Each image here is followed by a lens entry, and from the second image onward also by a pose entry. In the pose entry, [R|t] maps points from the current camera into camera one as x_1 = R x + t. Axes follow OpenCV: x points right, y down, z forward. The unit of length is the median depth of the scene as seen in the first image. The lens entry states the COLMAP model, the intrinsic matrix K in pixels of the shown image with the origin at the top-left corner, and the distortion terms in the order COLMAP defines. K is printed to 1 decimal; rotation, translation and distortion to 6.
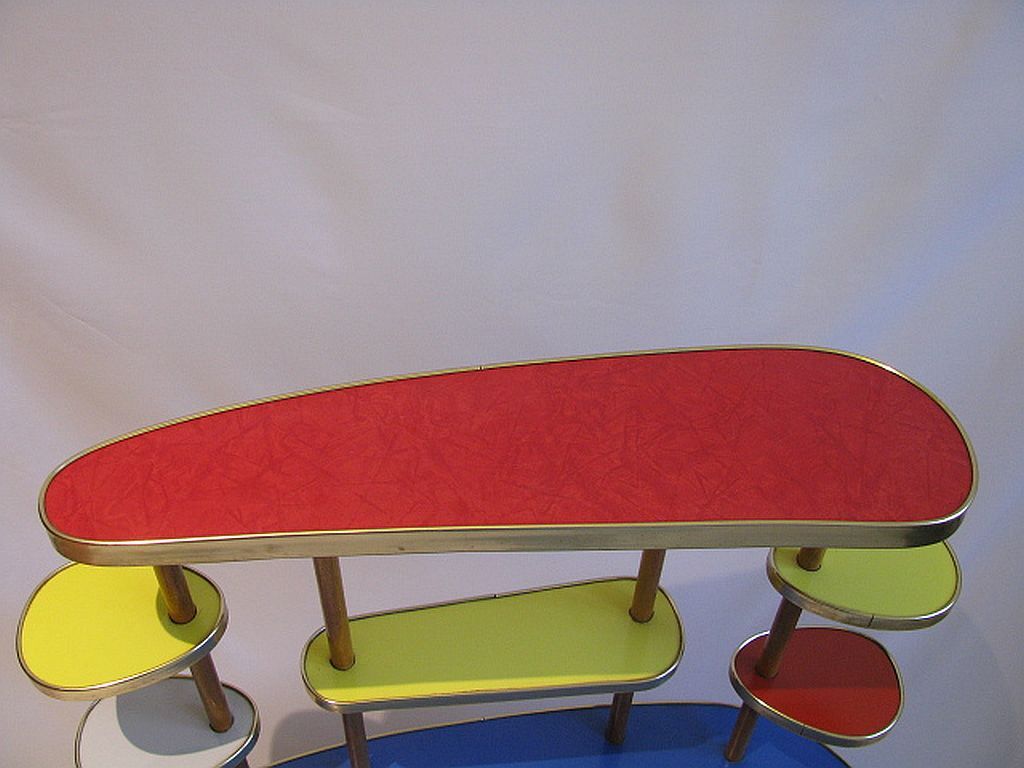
lens RADIAL K [[1166.9, 0, 503.2], [0, 1166.9, 378.9], [0, 0, 1]] dist [-0.137160, 0.000000]
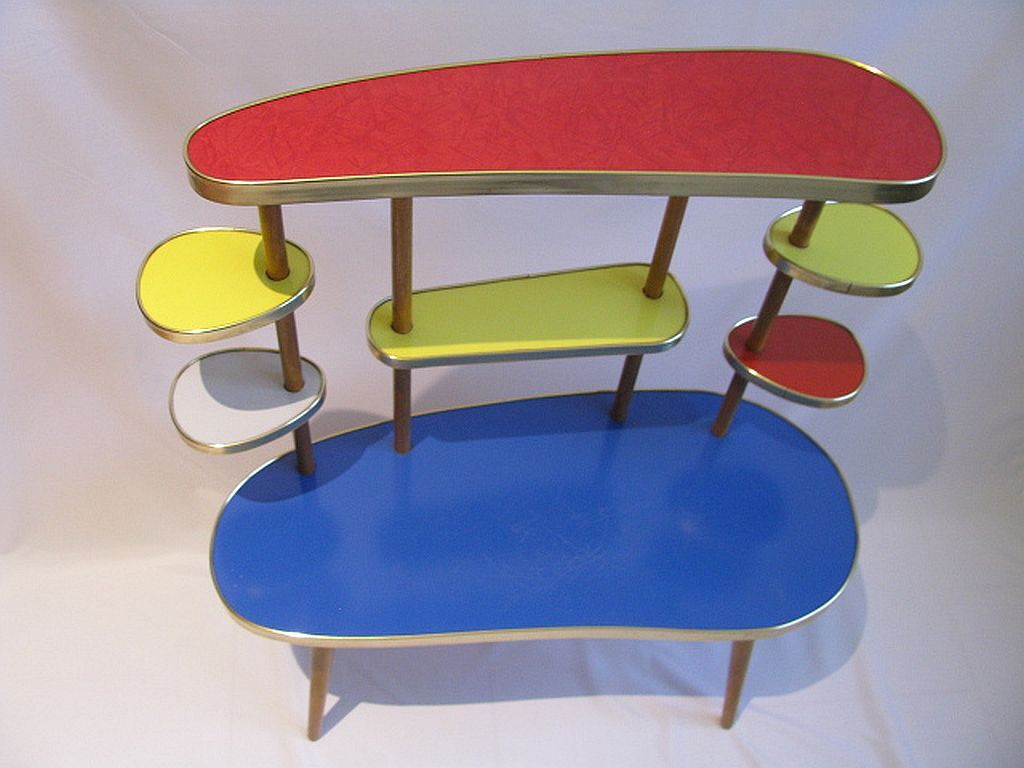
lens RADIAL K [[1166.9, 0, 503.9], [0, 1166.9, 383.7], [0, 0, 1]] dist [-0.137160, 0.000000]
pose [[0.998294, 0.000218, 0.058379, -0.116128], [-0.009546, 0.987143, 0.159555, 0.122650], [-0.057594, -0.159840, 0.985461, -0.197915]]
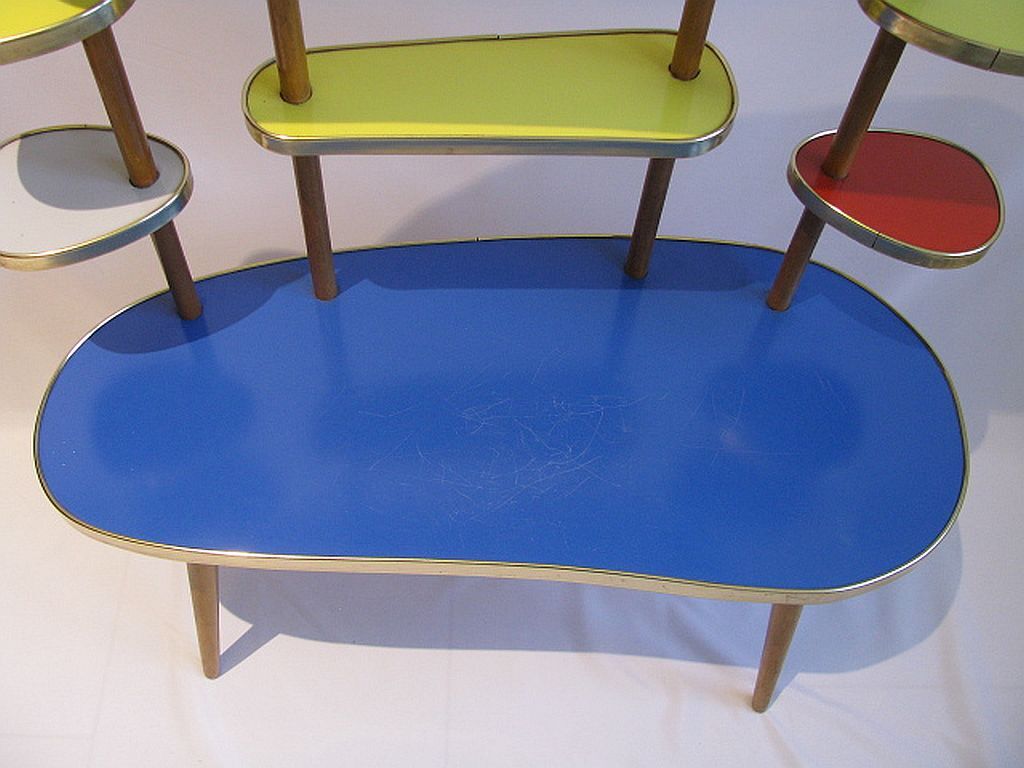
lens RADIAL K [[1166.9, 0, 498.4], [0, 1166.9, 370.0], [0, 0, 1]] dist [-0.137160, 0.000000]
pose [[0.997547, 0.067946, -0.016836, 0.024975], [-0.062537, 0.973093, 0.221764, 0.268496], [0.031451, -0.220167, 0.974955, 0.227099]]
